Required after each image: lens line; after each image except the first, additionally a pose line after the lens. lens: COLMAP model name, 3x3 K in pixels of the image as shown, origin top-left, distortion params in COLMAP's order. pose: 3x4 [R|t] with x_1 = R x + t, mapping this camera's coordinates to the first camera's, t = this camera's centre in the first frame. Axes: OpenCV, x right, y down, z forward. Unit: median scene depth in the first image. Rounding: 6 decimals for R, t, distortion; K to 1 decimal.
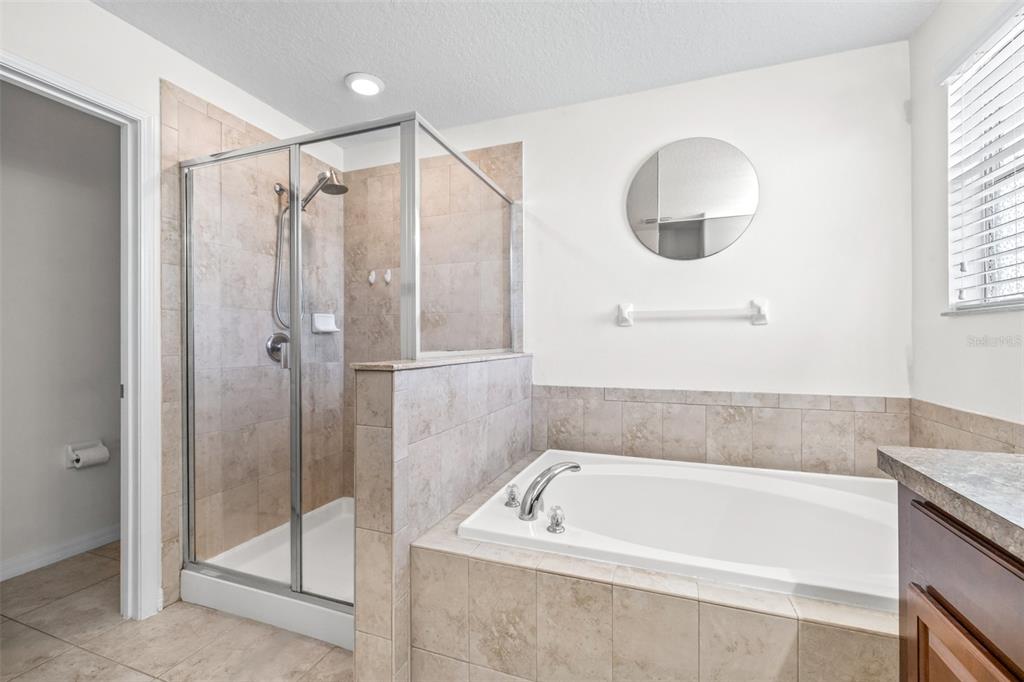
lens RADIAL K [[435.2, 0, 507.4], [0, 435.2, 338.2], [0, 0, 1]] dist [-0.002354, 0.000010]
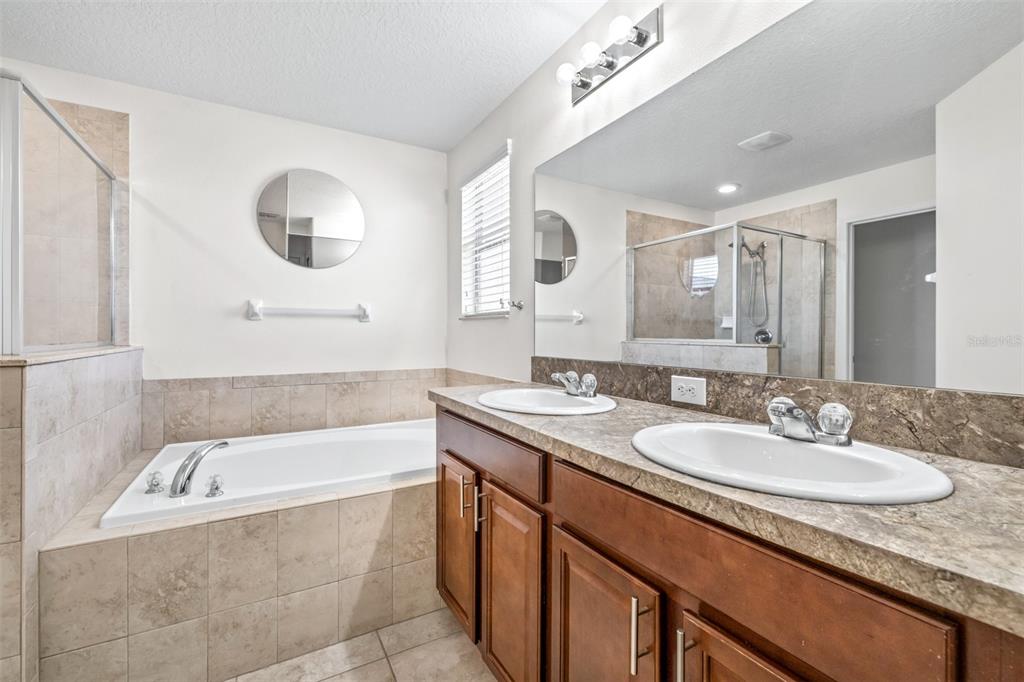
lens RADIAL K [[435.2, 0, 514.9], [0, 435.2, 337.0], [0, 0, 1]] dist [-0.002354, 0.000010]
pose [[0.631615, -0.004183, 0.775271, -0.234925], [-0.009475, 0.999869, 0.013114, -0.007410], [-0.775224, -0.015629, 0.631493, -0.300565]]
